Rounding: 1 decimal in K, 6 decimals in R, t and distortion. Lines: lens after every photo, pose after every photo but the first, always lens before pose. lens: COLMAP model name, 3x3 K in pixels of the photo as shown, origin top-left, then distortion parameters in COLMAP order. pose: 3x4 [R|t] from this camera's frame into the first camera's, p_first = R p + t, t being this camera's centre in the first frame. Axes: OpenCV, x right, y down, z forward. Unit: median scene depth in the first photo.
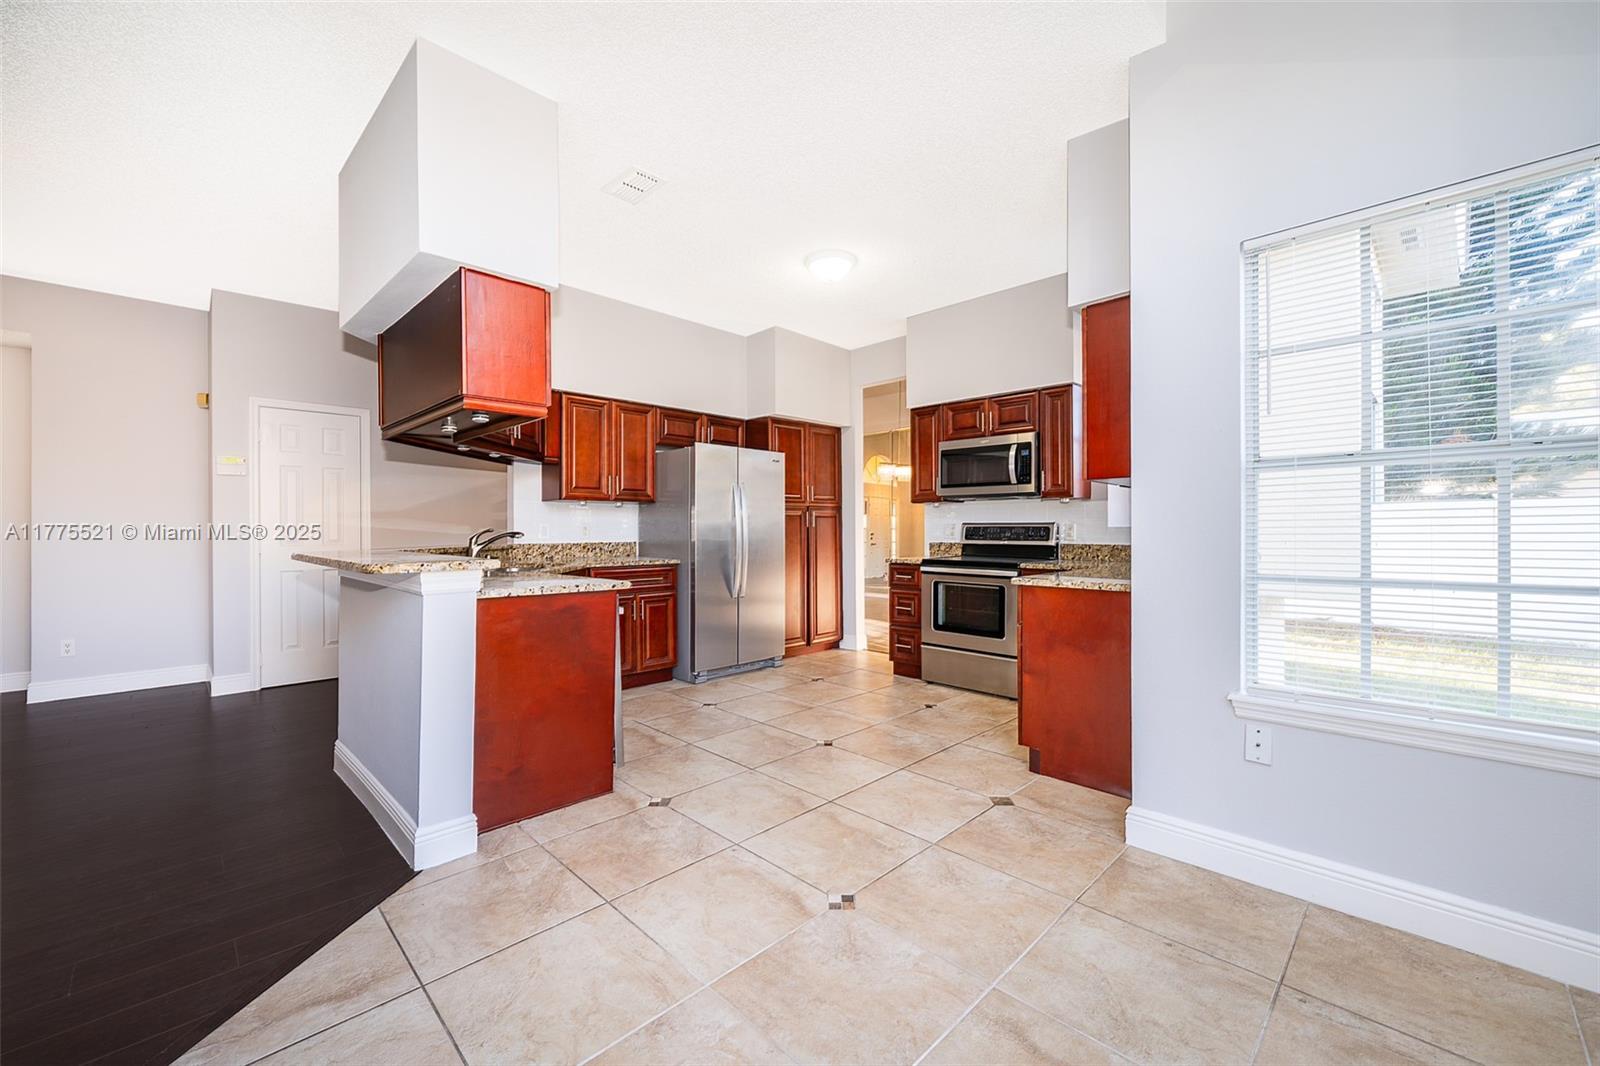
lens RADIAL K [[634.3, 0, 800.0], [0, 634.3, 533.0], [0, 0, 1]] dist [-0.003195, -0.000673]
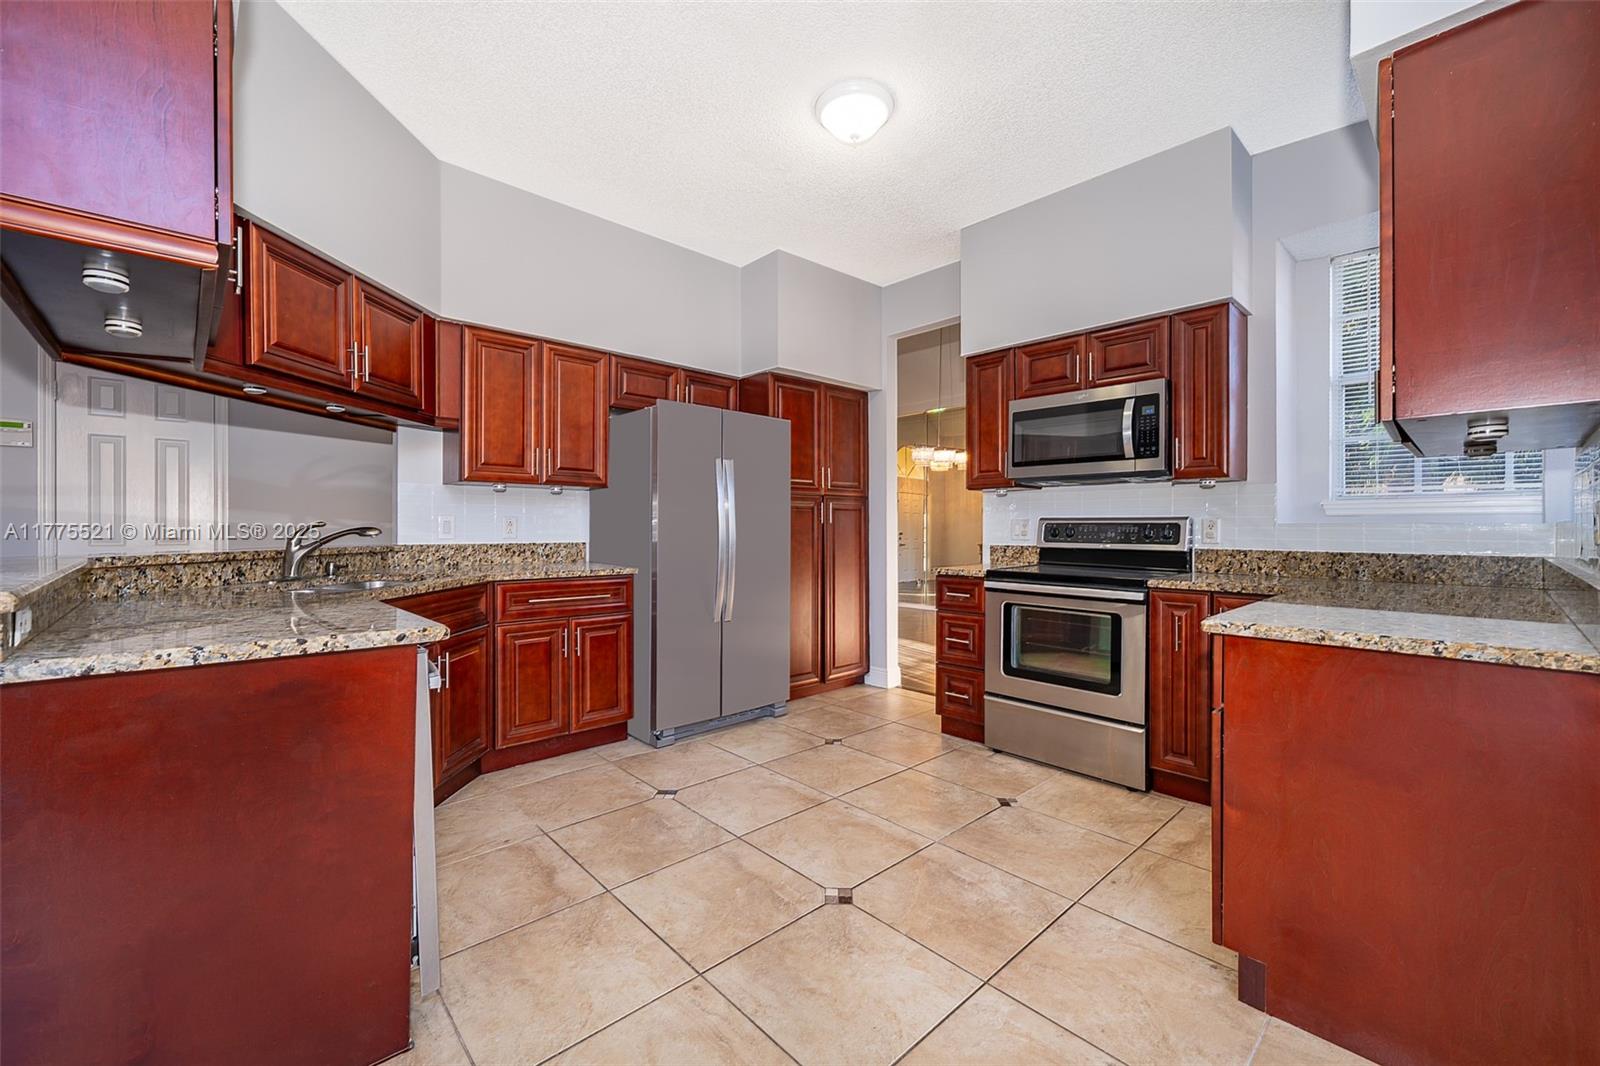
lens RADIAL K [[642.8, 0, 798.7], [0, 642.8, 529.5], [0, 0, 1]] dist [-0.001101, -0.000141]
pose [[0.999218, 0.004593, -0.039278, 0.017045], [-0.004731, 0.999983, -0.003441, 0.000859], [0.039261, 0.003624, 0.999222, 0.299896]]
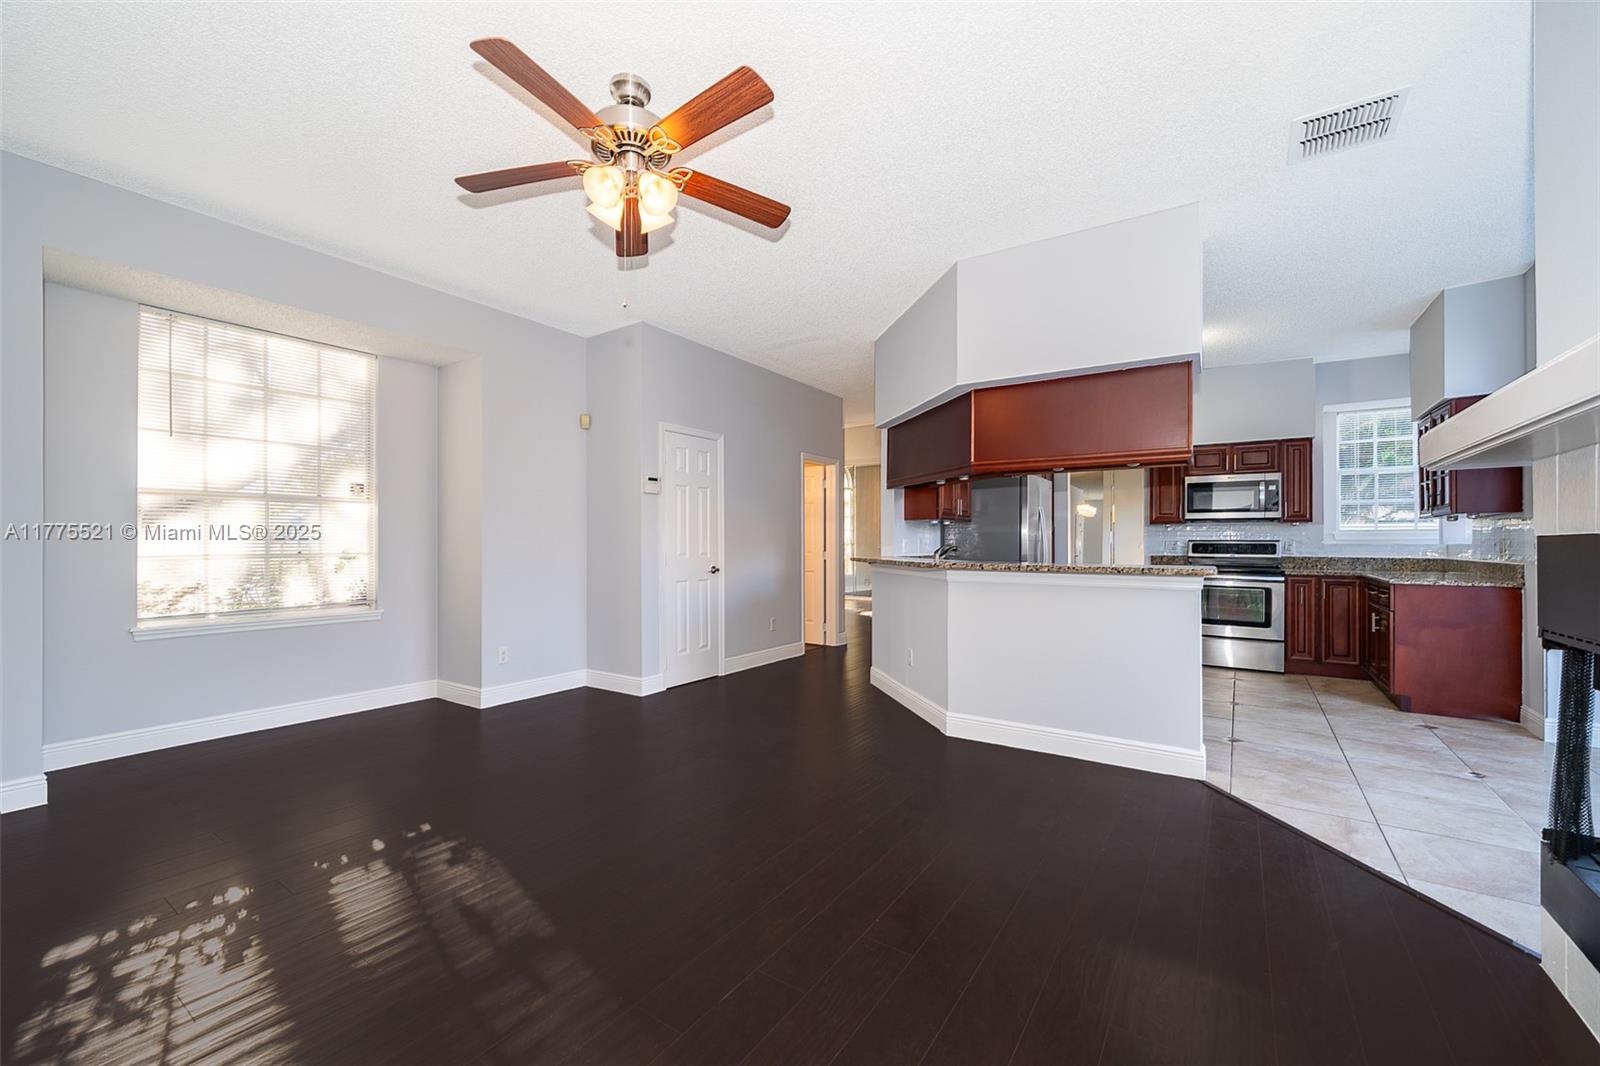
lens RADIAL K [[636.8, 0, 799.5], [0, 636.8, 538.2], [0, 0, 1]] dist [-0.001780, -0.000300]
pose [[0.983649, 0.005818, 0.180001, -0.811038], [-0.003629, 0.999915, -0.012488, -0.000607], [-0.180059, 0.011631, 0.983587, -0.125644]]
